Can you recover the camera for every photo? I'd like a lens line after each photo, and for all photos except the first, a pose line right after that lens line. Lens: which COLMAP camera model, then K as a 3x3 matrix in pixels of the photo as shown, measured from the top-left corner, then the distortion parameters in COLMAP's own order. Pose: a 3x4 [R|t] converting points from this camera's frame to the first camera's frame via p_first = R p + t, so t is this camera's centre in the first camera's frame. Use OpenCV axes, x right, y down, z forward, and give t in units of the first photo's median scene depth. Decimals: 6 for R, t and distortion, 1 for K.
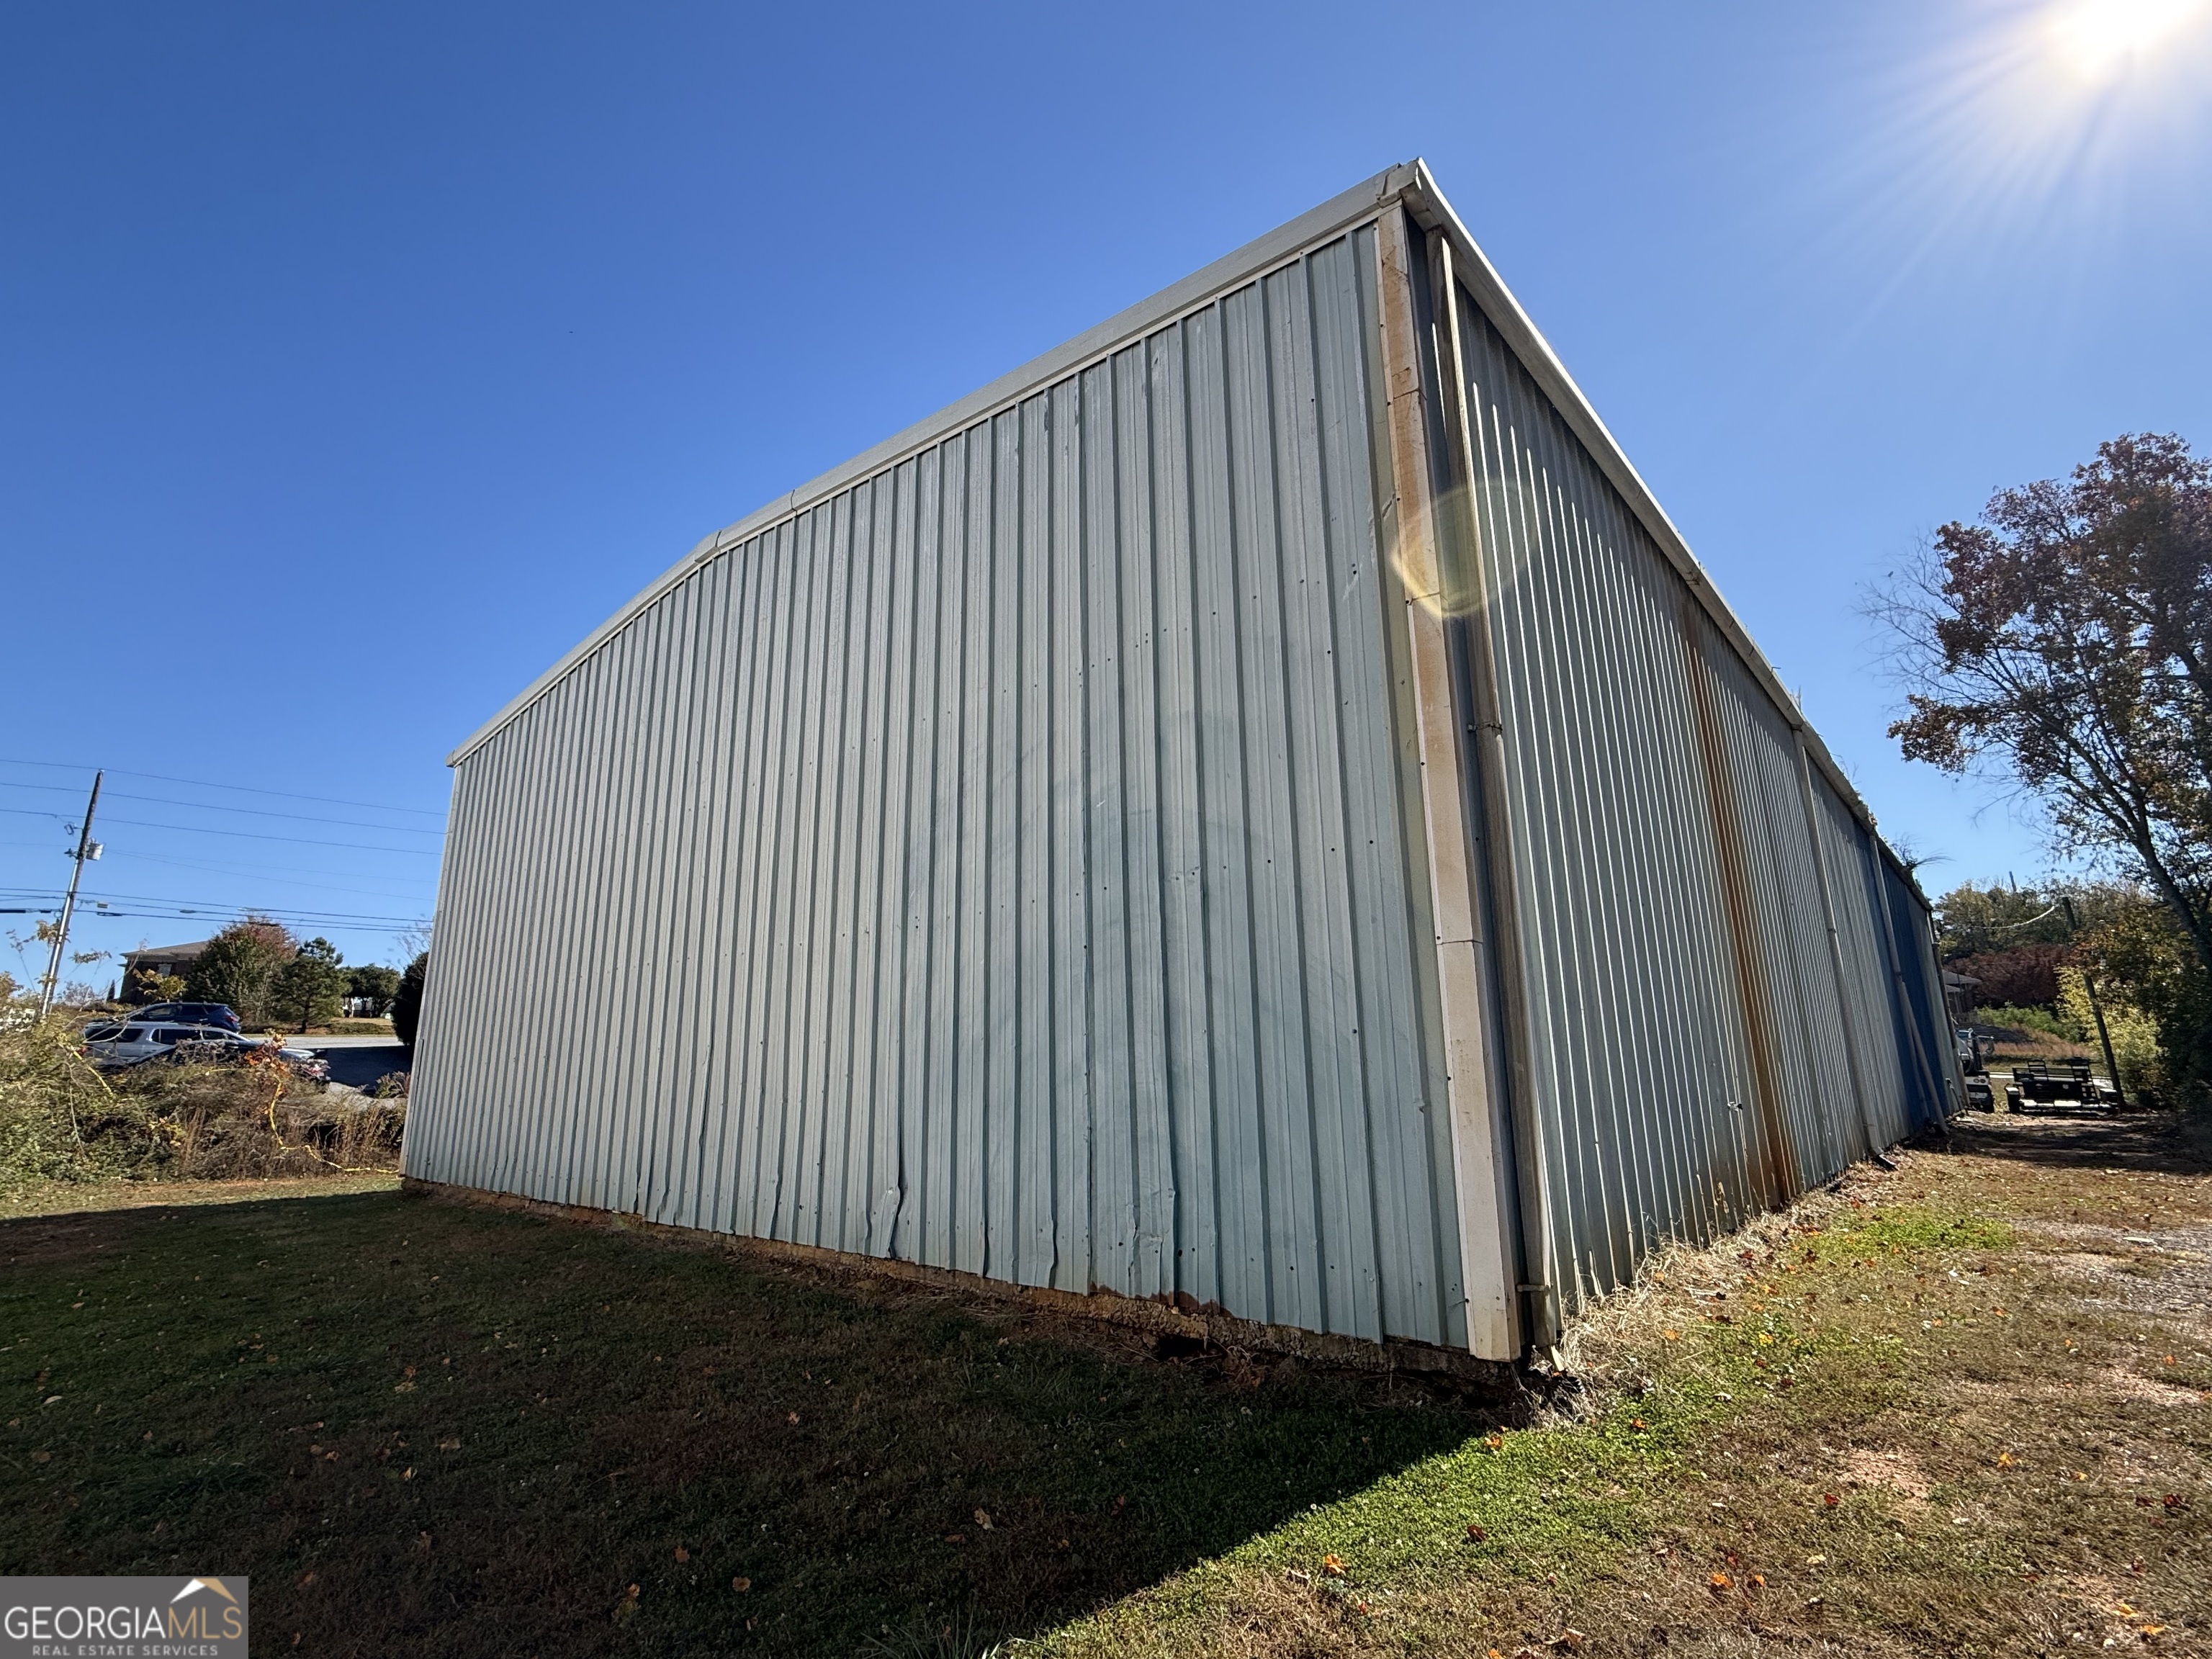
lens RADIAL K [[1022.8, 0, 1107.9], [0, 1022.8, 831.4], [0, 0, 1]] dist [-0.001829, 0.000420]
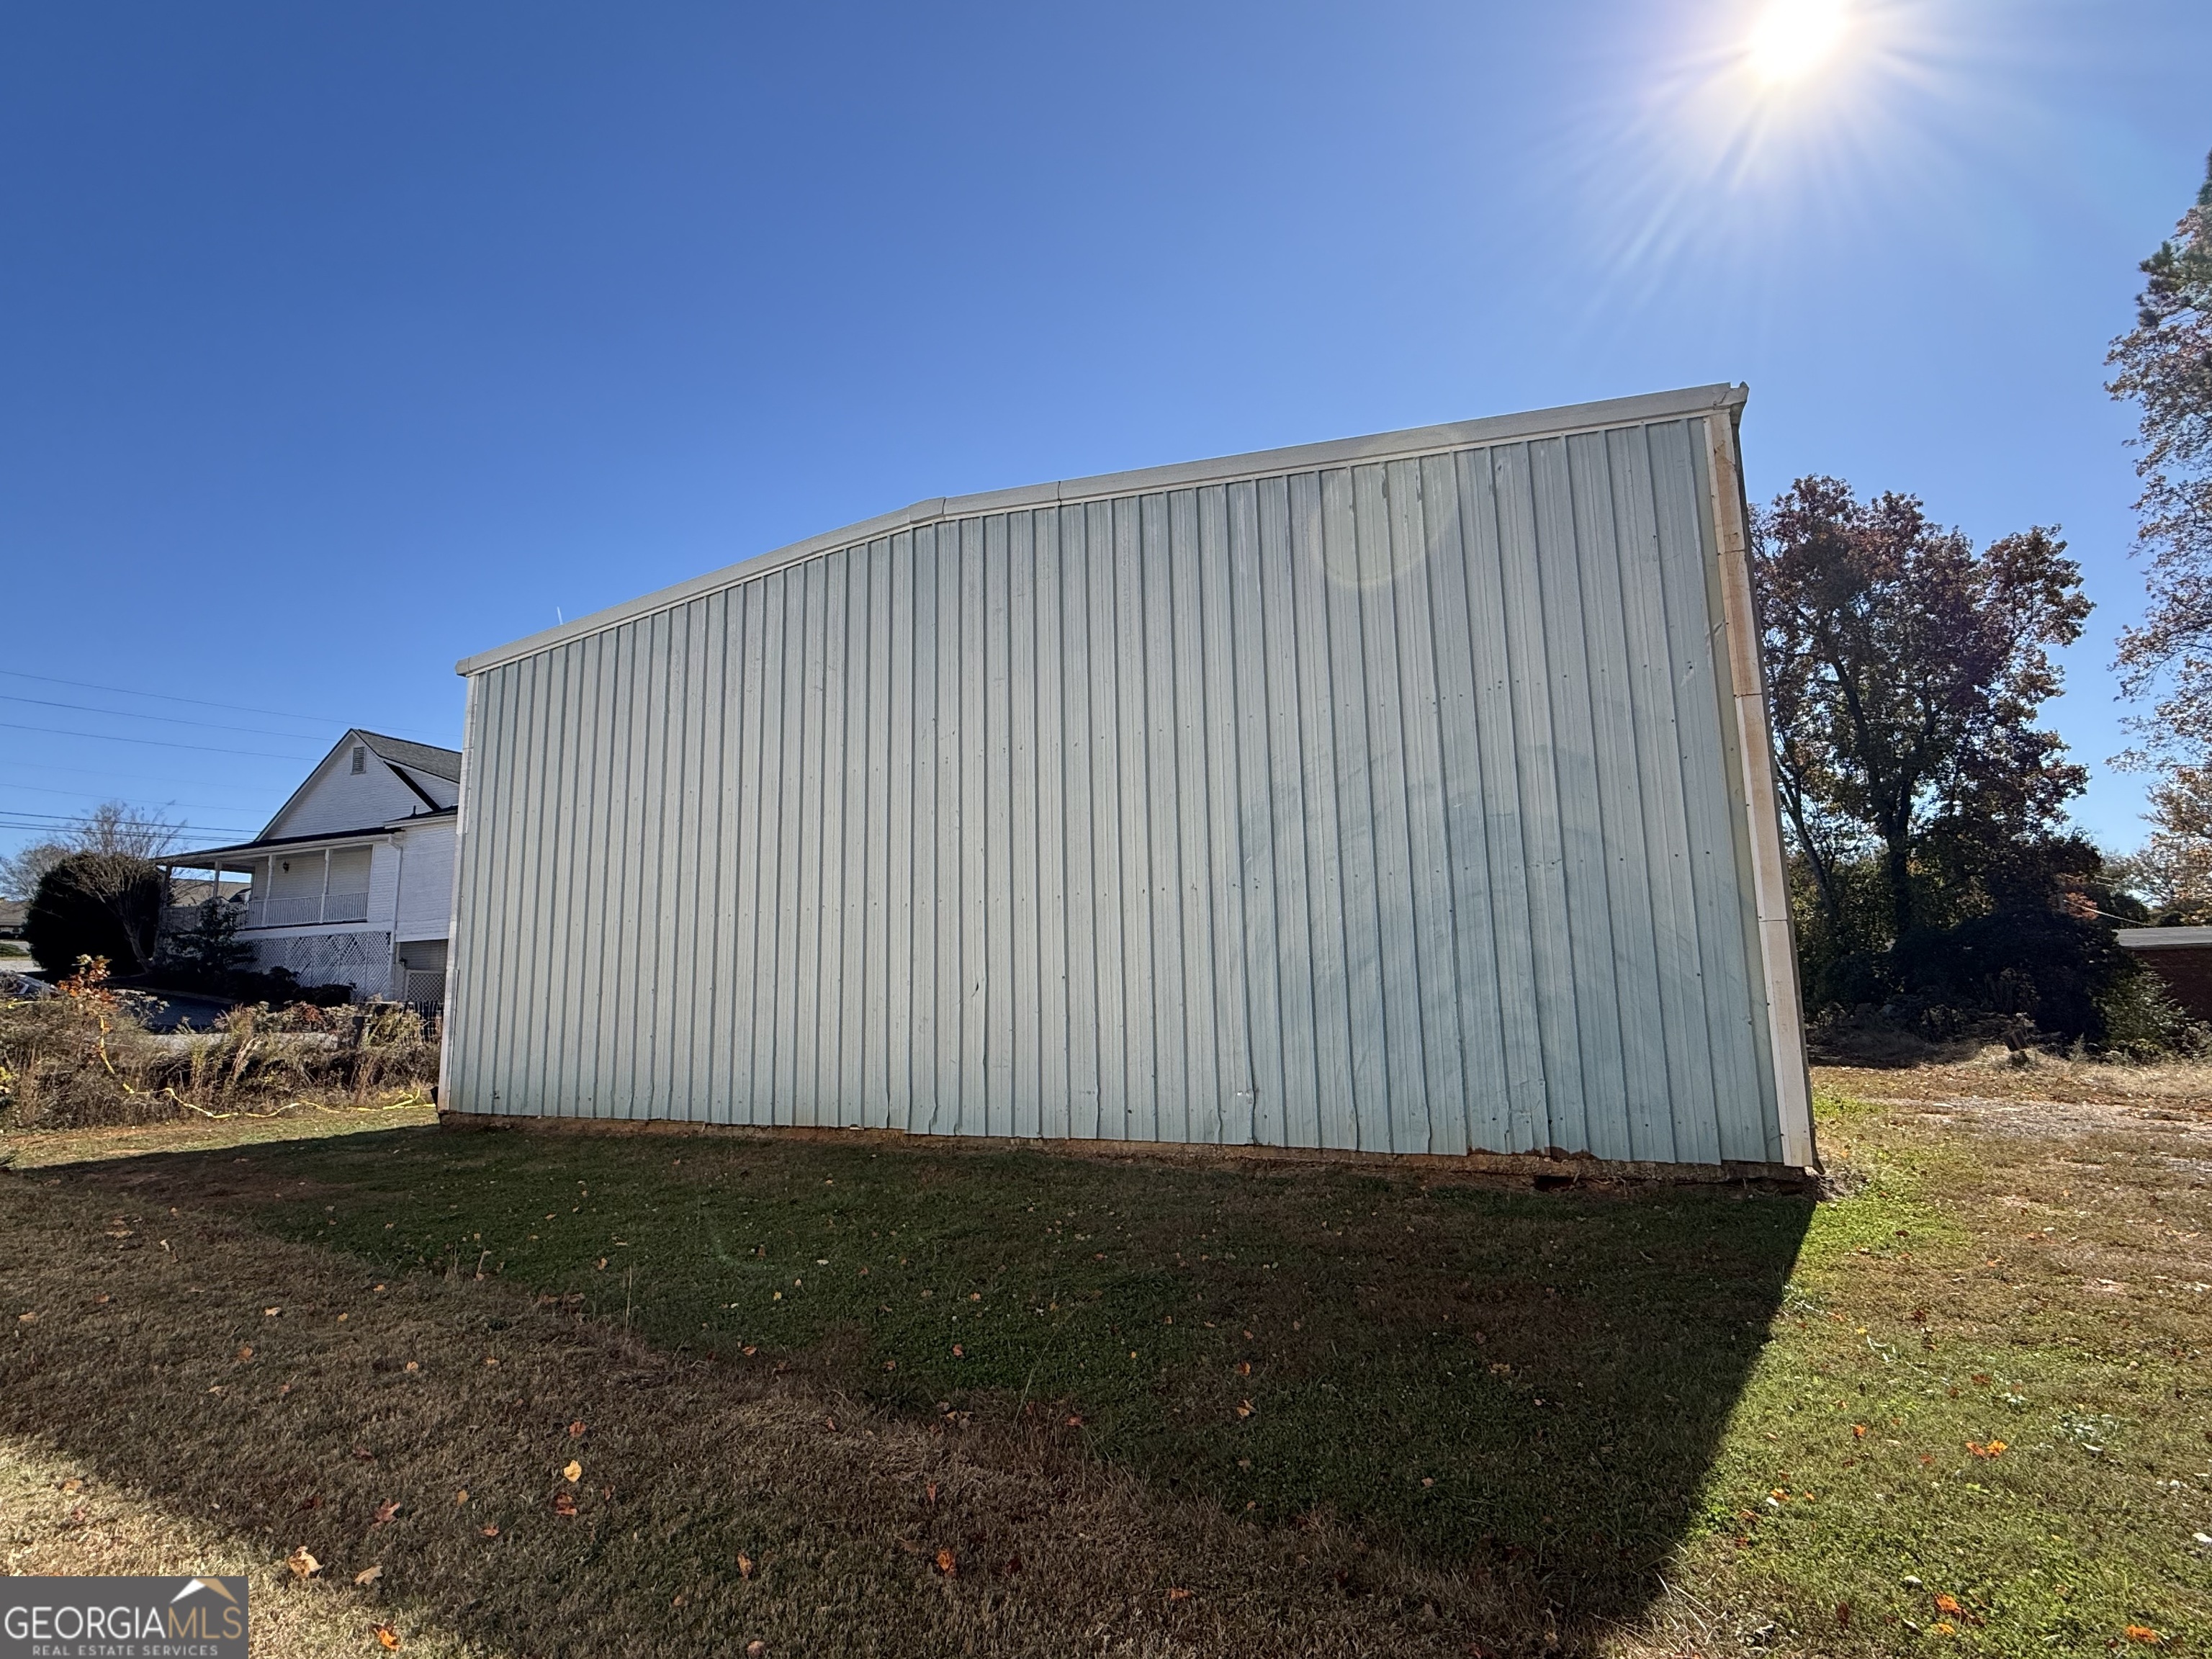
lens RADIAL K [[1095.9, 0, 1105.9], [0, 1095.9, 823.5], [0, 0, 1]] dist [-0.002291, -0.000067]
pose [[0.960365, 0.039904, 0.275874, -0.757255], [-0.059860, 0.996134, 0.064297, -0.060107], [-0.272242, -0.078263, 0.959041, -0.232572]]
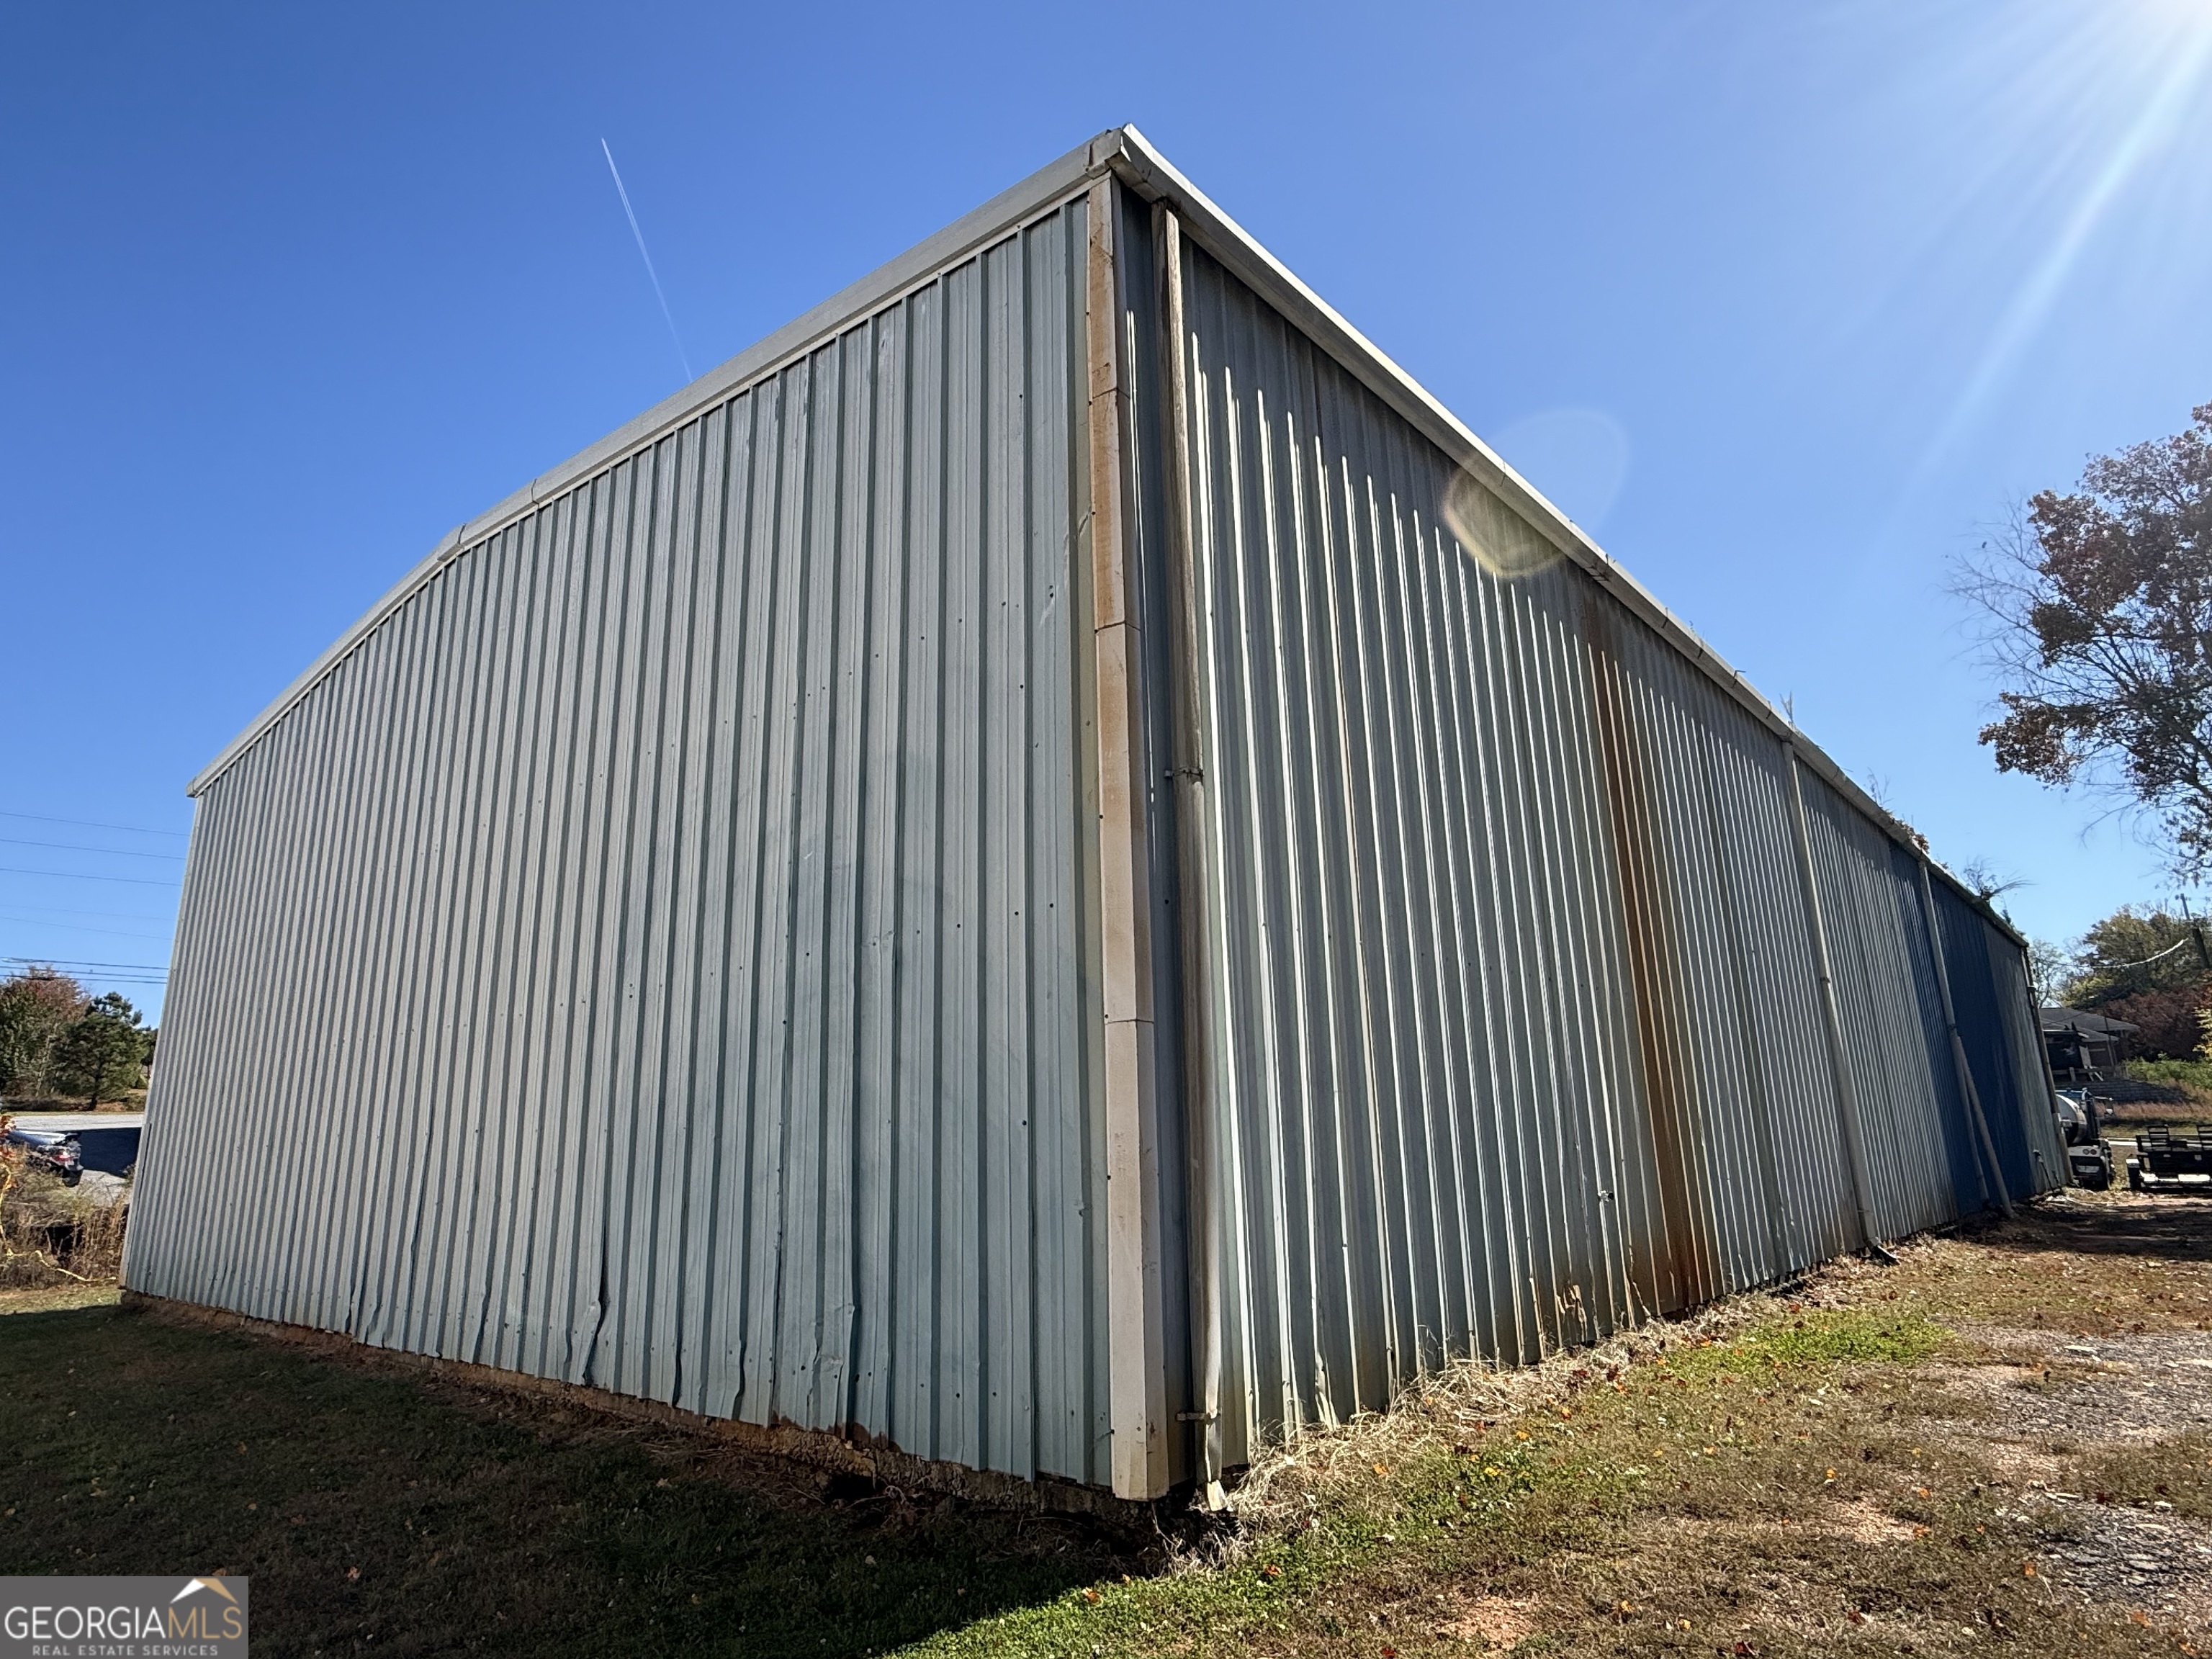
lens RADIAL K [[1239.7, 0, 1103.1], [0, 1239.7, 836.6], [0, 0, 1]] dist [-0.000123, -0.000932]
pose [[0.999951, -0.007189, 0.006871, 0.209433], [0.007282, 0.999880, -0.013664, -0.023766], [-0.006772, 0.013713, 0.999883, -0.045525]]
